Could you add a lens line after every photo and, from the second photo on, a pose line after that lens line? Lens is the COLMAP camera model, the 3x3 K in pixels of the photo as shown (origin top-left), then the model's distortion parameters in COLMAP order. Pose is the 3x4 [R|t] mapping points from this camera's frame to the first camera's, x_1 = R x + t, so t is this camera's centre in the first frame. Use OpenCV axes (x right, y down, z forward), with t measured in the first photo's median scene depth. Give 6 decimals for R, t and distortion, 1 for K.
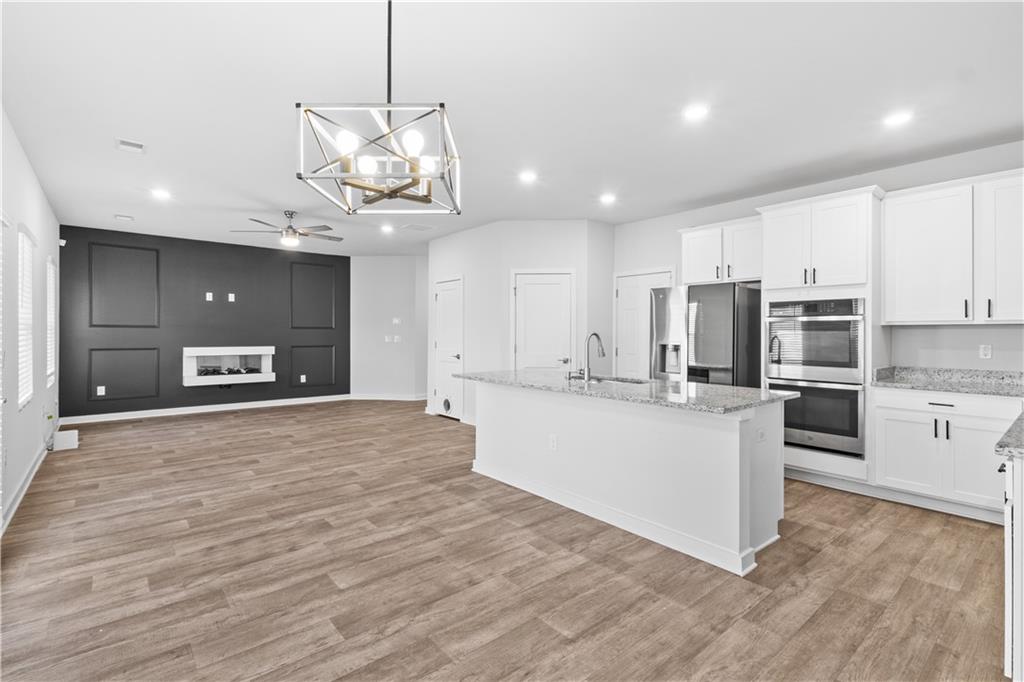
lens RADIAL K [[478.2, 0, 516.2], [0, 478.2, 340.6], [0, 0, 1]] dist [-0.020296, 0.000099]
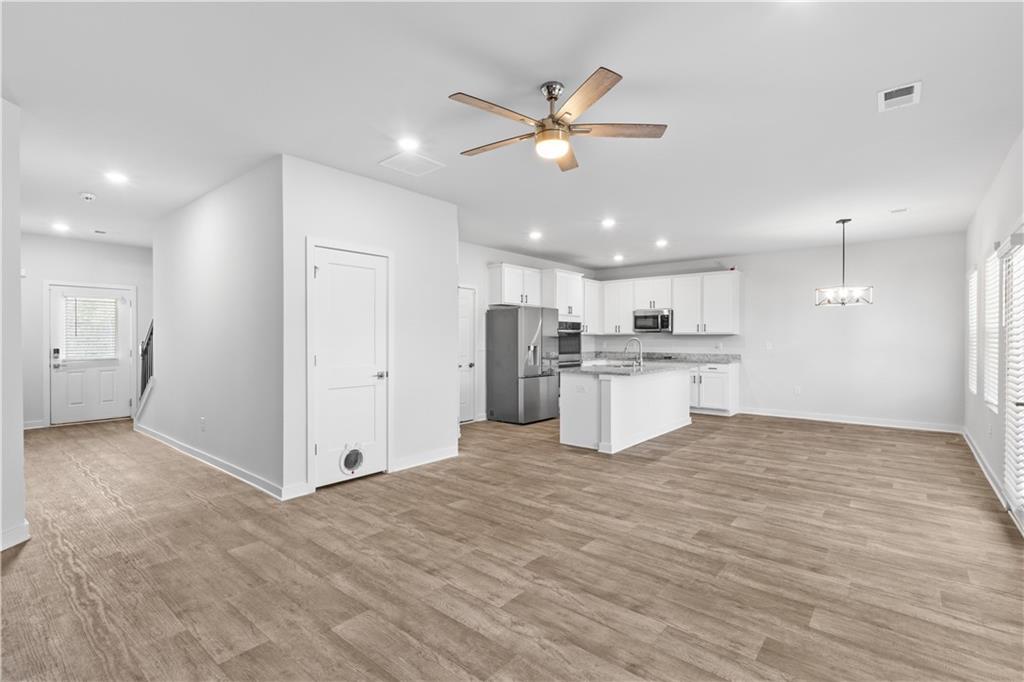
lens RADIAL K [[478.2, 0, 516.2], [0, 478.2, 340.6], [0, 0, 1]] dist [-0.020296, 0.000099]
pose [[-0.181373, -0.004869, 0.983402, -1.331018], [0.014146, 0.999871, 0.007560, -0.024569], [-0.983313, 0.015282, -0.181281, 1.587822]]
